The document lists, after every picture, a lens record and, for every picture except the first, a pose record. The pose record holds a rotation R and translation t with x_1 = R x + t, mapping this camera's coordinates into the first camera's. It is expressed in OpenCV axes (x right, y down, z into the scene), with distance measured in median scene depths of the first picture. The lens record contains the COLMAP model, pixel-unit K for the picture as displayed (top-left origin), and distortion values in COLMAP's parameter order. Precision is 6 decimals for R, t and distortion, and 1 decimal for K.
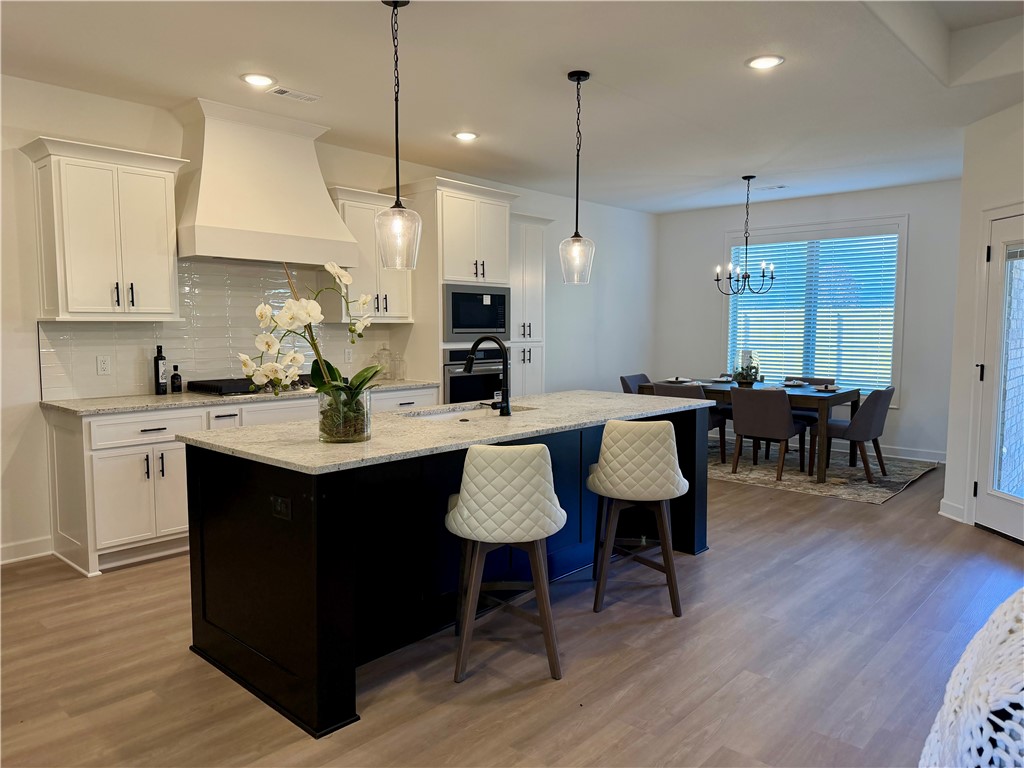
lens RADIAL K [[717.8, 0, 514.3], [0, 717.8, 385.9], [0, 0, 1]] dist [0.070242, -0.079925]
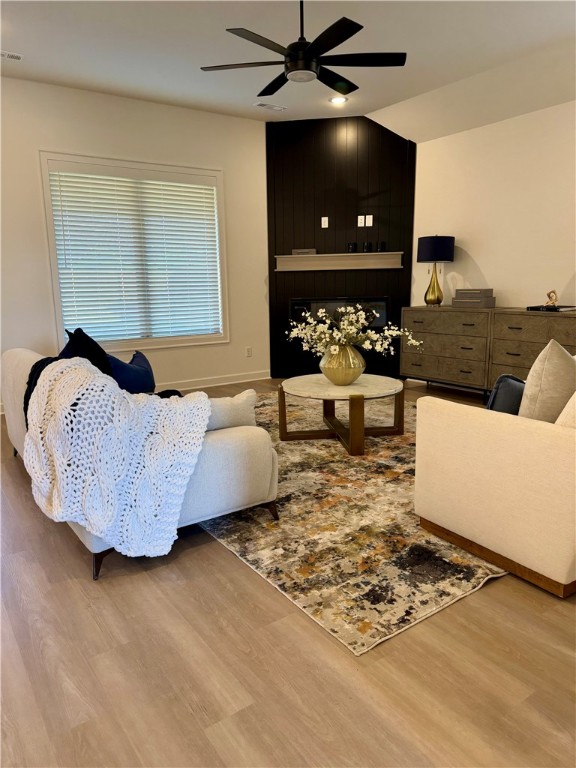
lens RADIAL K [[538.4, 0, 288.0], [0, 538.4, 384.0], [0, 0, 1]] dist [0.070242, -0.079925]
pose [[0.225334, -0.184309, 0.956690, -0.235345], [0.098775, 0.981206, 0.165767, 0.035625], [-0.969262, 0.057144, 0.239304, -0.042483]]
